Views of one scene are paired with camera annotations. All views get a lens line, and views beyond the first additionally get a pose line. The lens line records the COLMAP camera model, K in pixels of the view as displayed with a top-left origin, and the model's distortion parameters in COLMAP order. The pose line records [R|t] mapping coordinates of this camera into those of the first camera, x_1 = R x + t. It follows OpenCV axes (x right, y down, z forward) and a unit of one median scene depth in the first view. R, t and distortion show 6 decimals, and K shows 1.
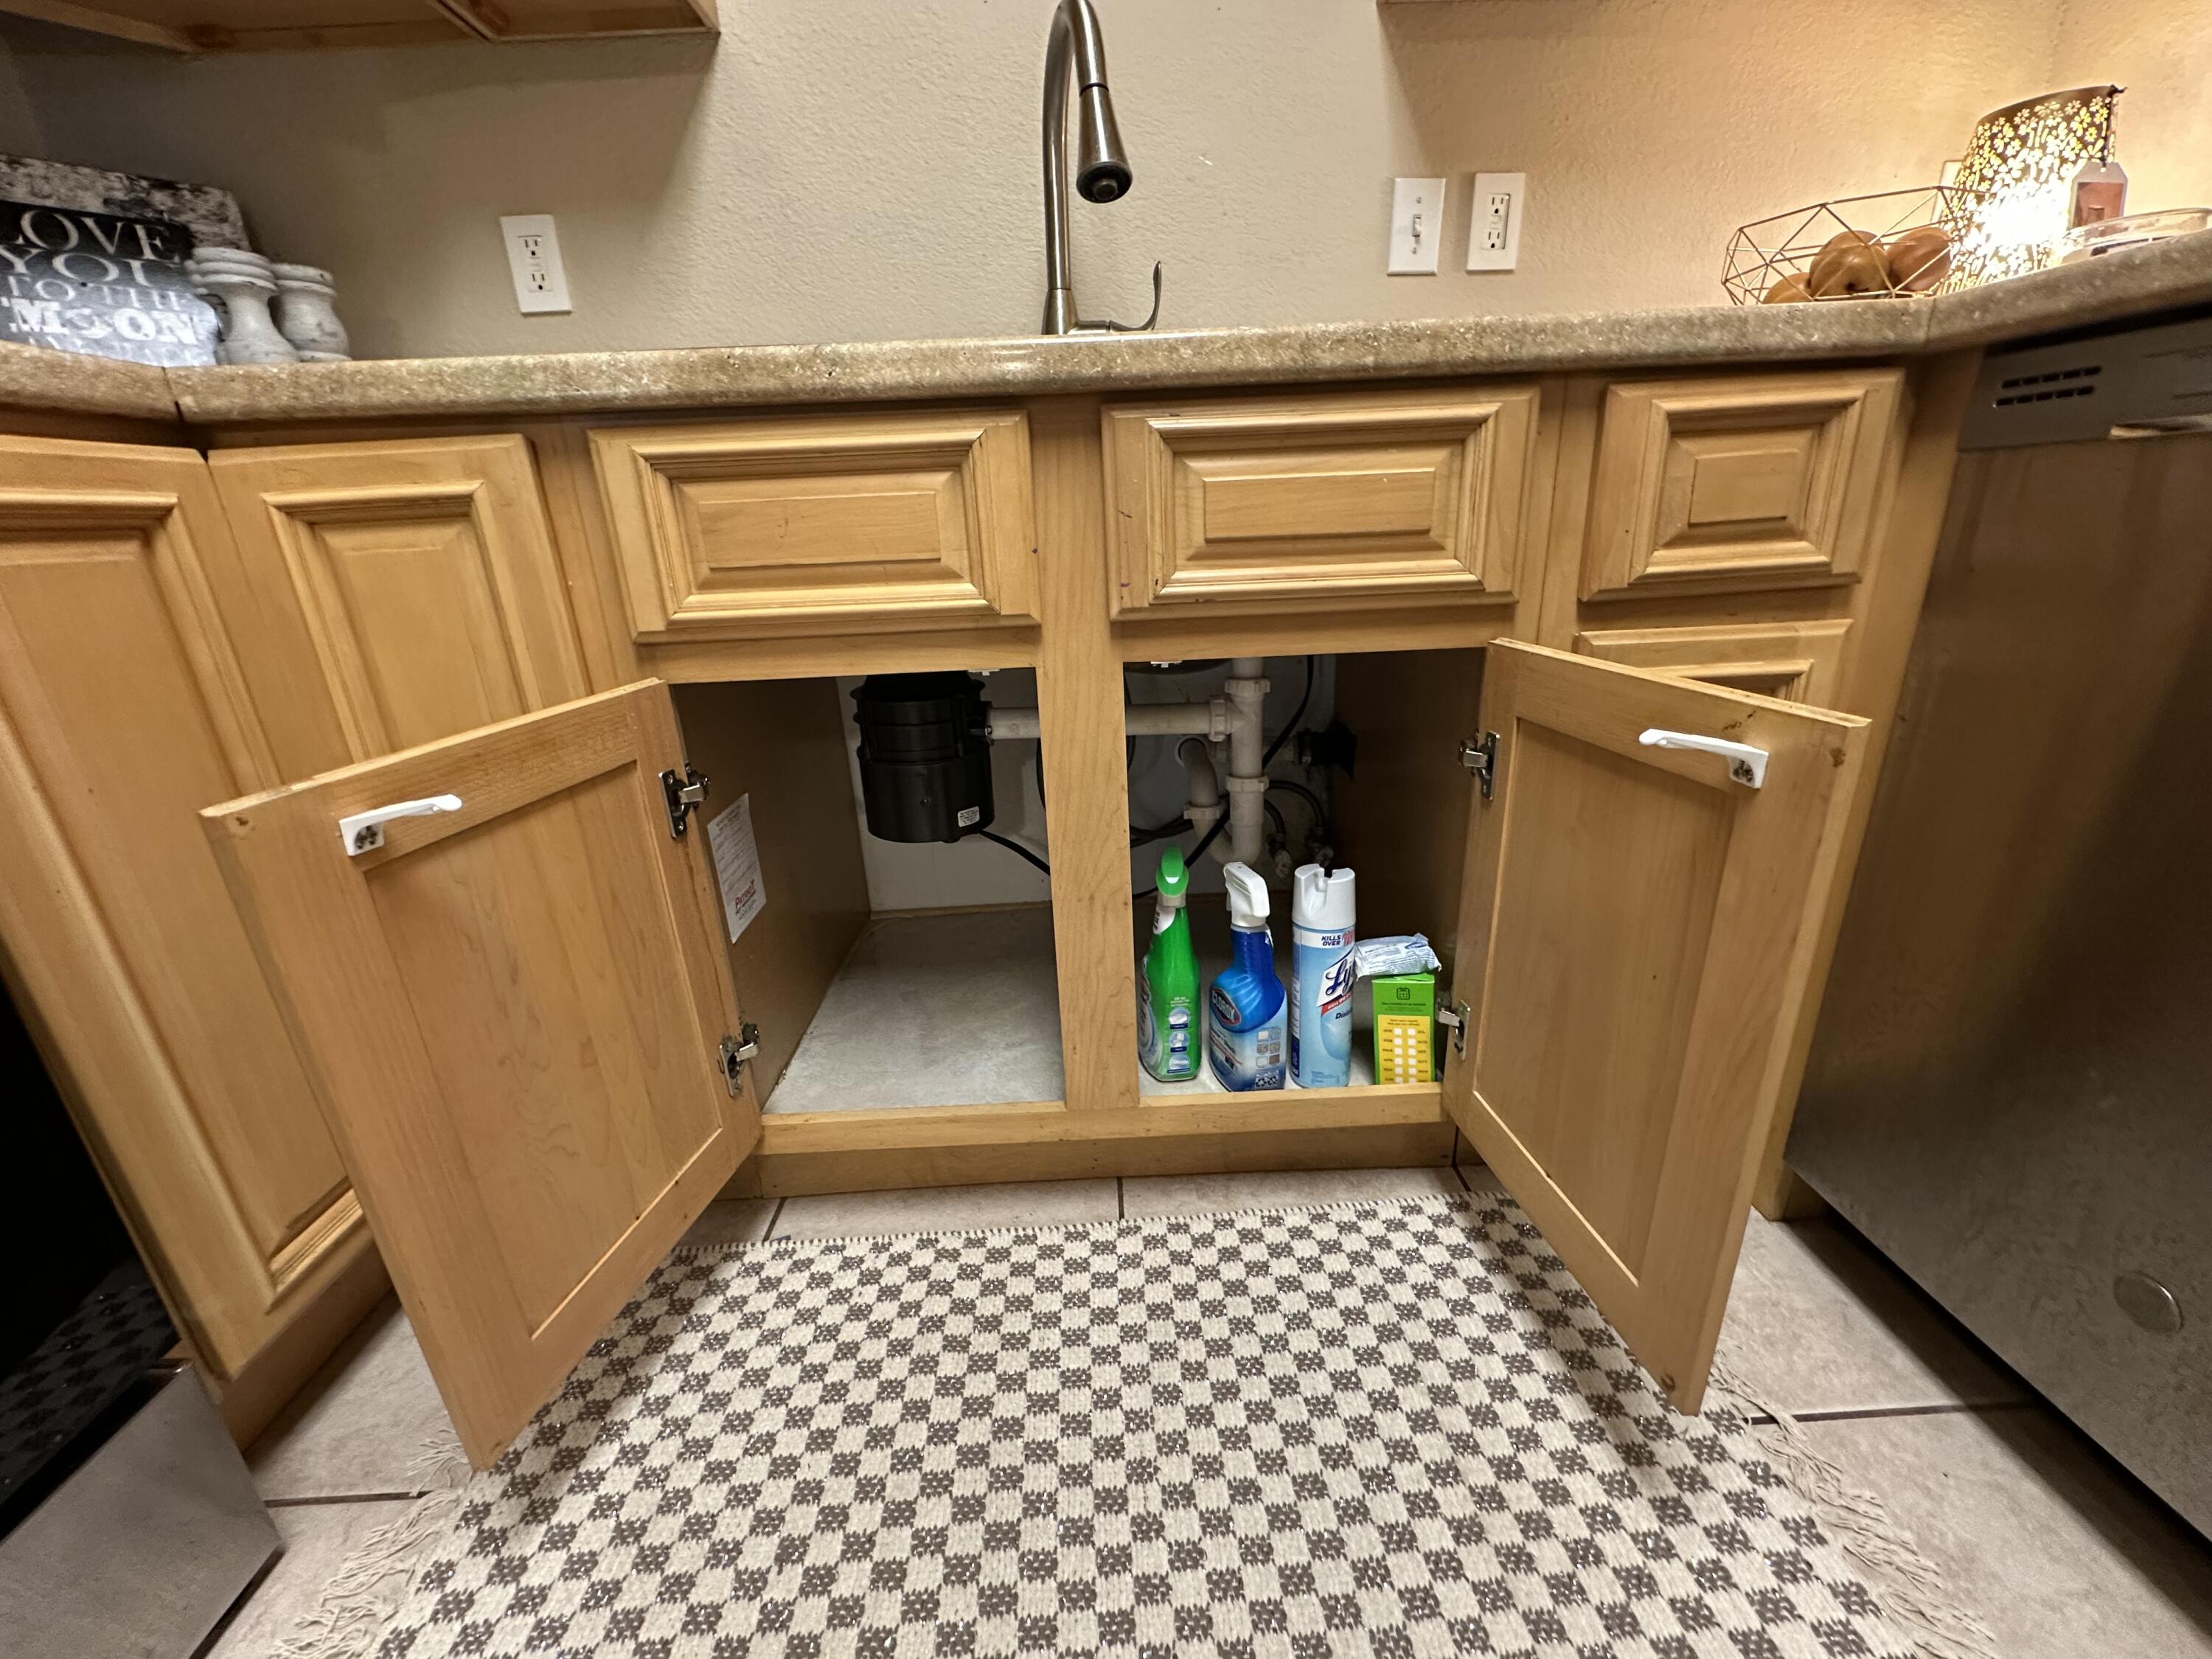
lens RADIAL K [[880.8, 0, 1099.0], [0, 880.8, 826.7], [0, 0, 1]] dist [-0.000515, 0.000273]
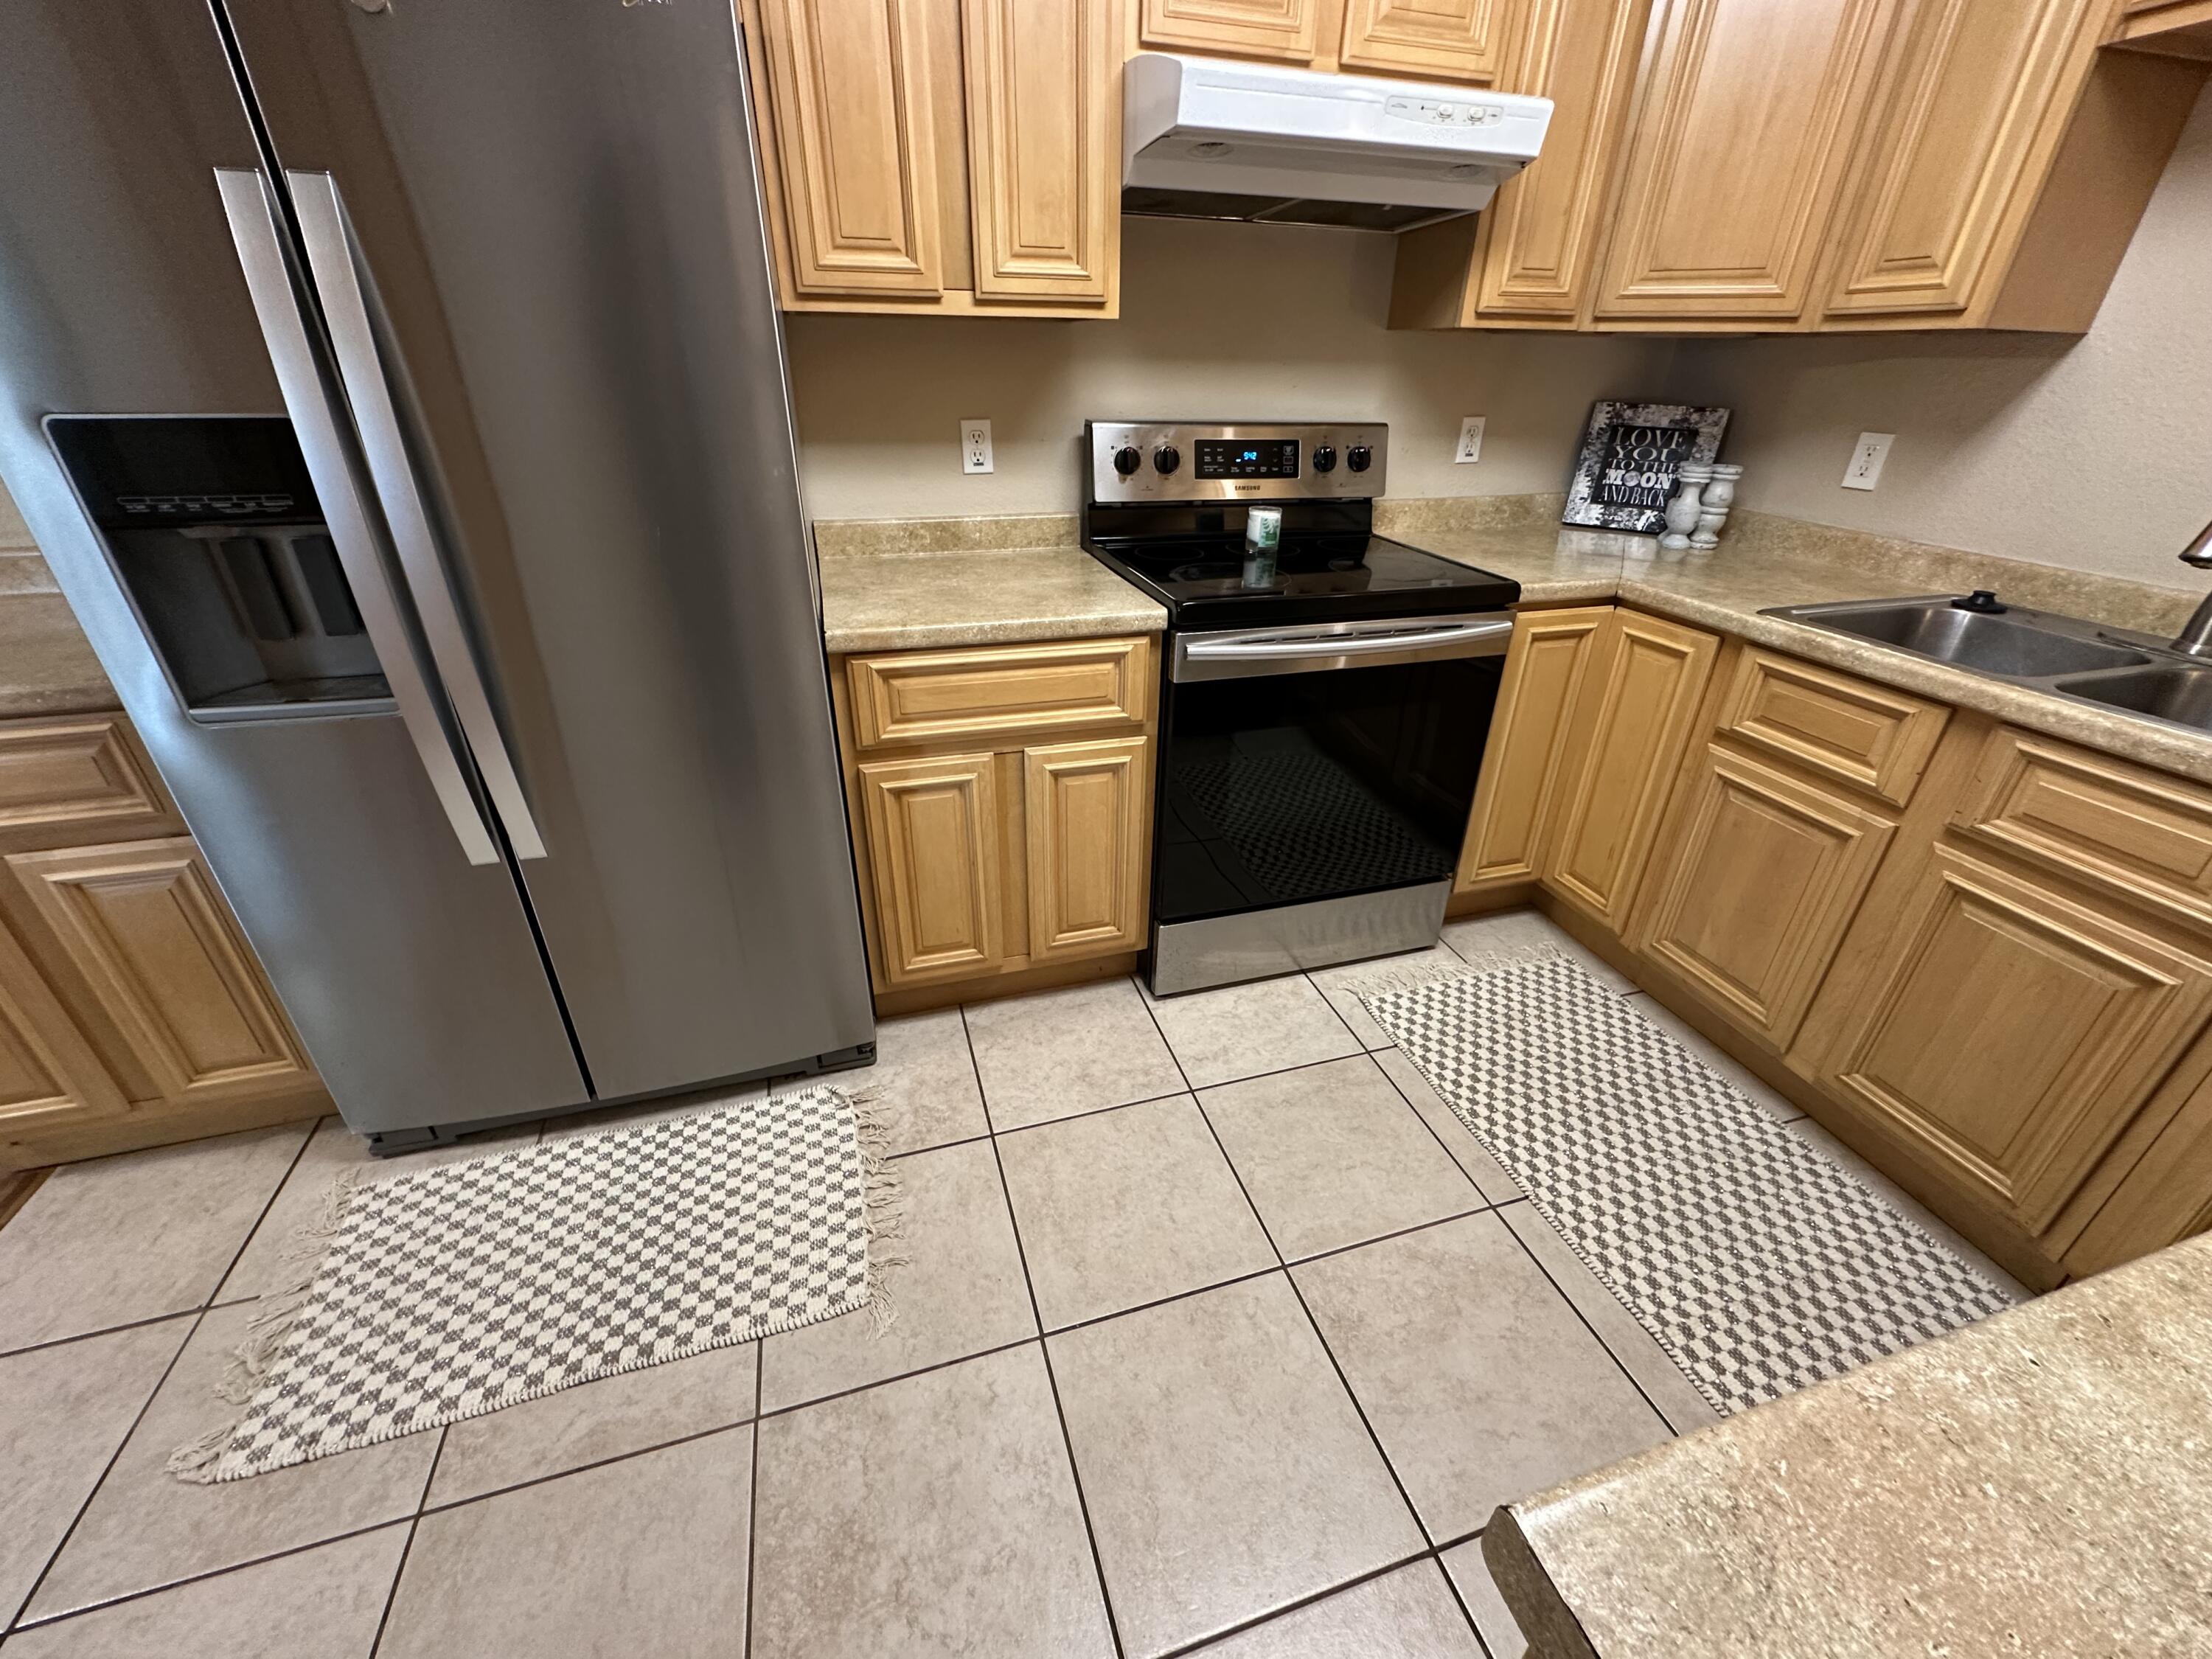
lens RADIAL K [[883.8, 0, 1107.2], [0, 883.8, 827.5], [0, 0, 1]] dist [-0.005328, 0.000461]
pose [[0.268172, 0.495699, -0.826055, 0.836018], [-0.336374, 0.851675, 0.401872, -0.303204], [0.902738, 0.170092, 0.395136, -1.003864]]
